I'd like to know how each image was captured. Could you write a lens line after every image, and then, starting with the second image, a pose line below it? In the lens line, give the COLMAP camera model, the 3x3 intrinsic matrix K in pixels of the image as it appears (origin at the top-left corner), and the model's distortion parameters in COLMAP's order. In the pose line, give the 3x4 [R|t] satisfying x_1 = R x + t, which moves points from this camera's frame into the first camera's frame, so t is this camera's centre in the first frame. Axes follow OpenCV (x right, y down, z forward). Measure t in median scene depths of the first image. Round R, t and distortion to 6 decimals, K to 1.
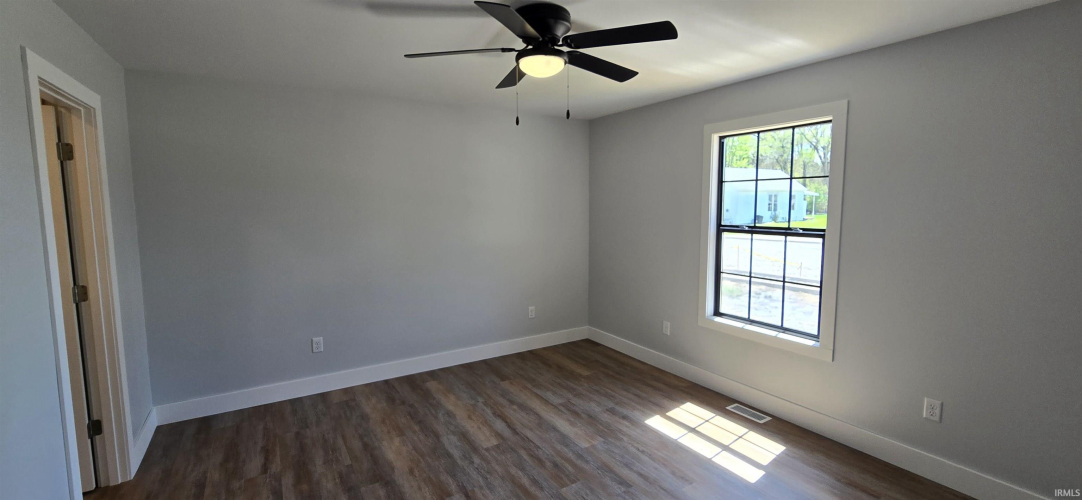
lens RADIAL K [[446.3, 0, 541.0], [0, 446.3, 250.0], [0, 0, 1]] dist [-0.000250, 0.000006]
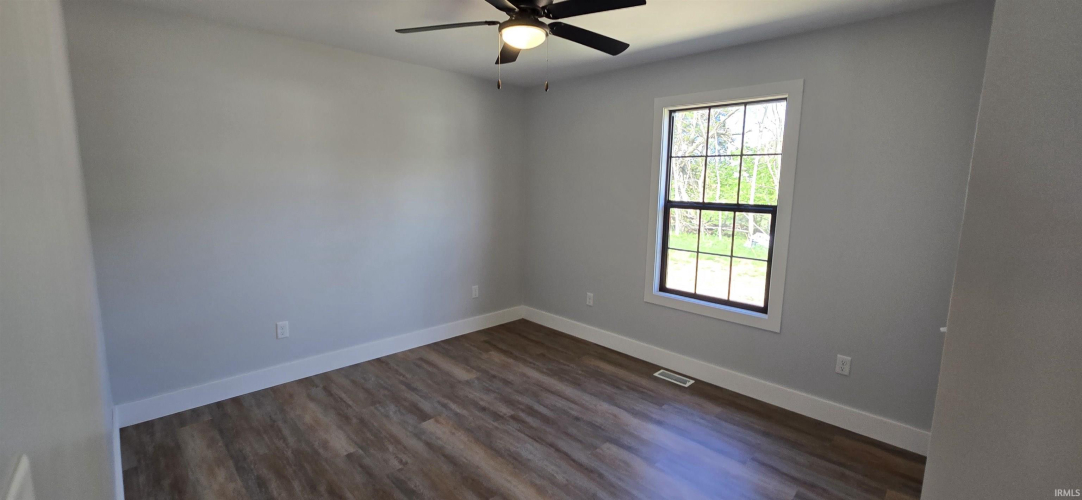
lens RADIAL K [[410.4, 0, 537.3], [0, 410.4, 227.4], [0, 0, 1]] dist [0.000293, -0.000025]
pose [[0.965718, -0.017512, 0.259002, -0.125207], [0.011841, 0.999655, 0.023441, -0.023204], [-0.259323, -0.019570, 0.965592, 0.208473]]
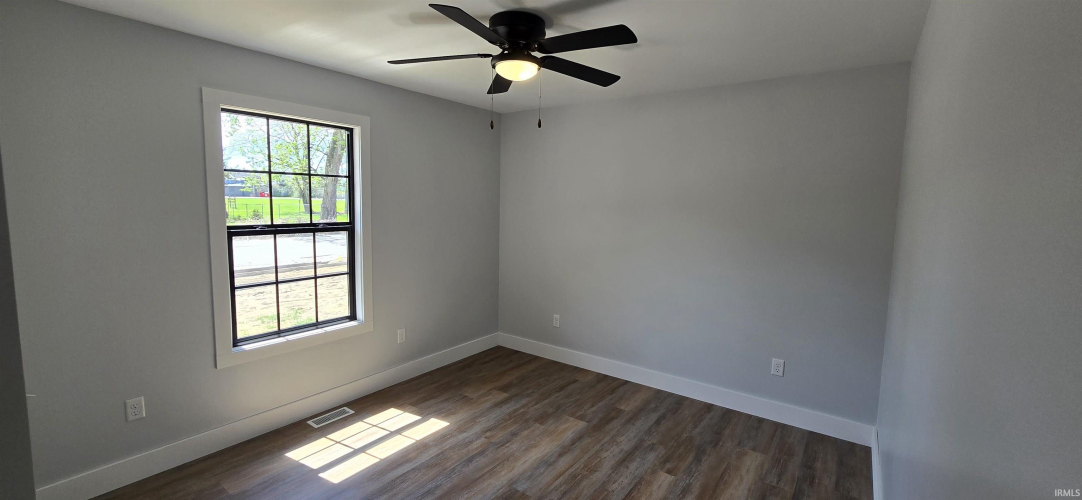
lens RADIAL K [[446.3, 0, 541.0], [0, 446.3, 250.0], [0, 0, 1]] dist [-0.000250, 0.000006]
pose [[-0.374564, -0.104083, 0.921341, -0.543259], [0.079083, 0.986472, 0.143591, -0.091645], [-0.923822, 0.126647, -0.361265, 0.857759]]
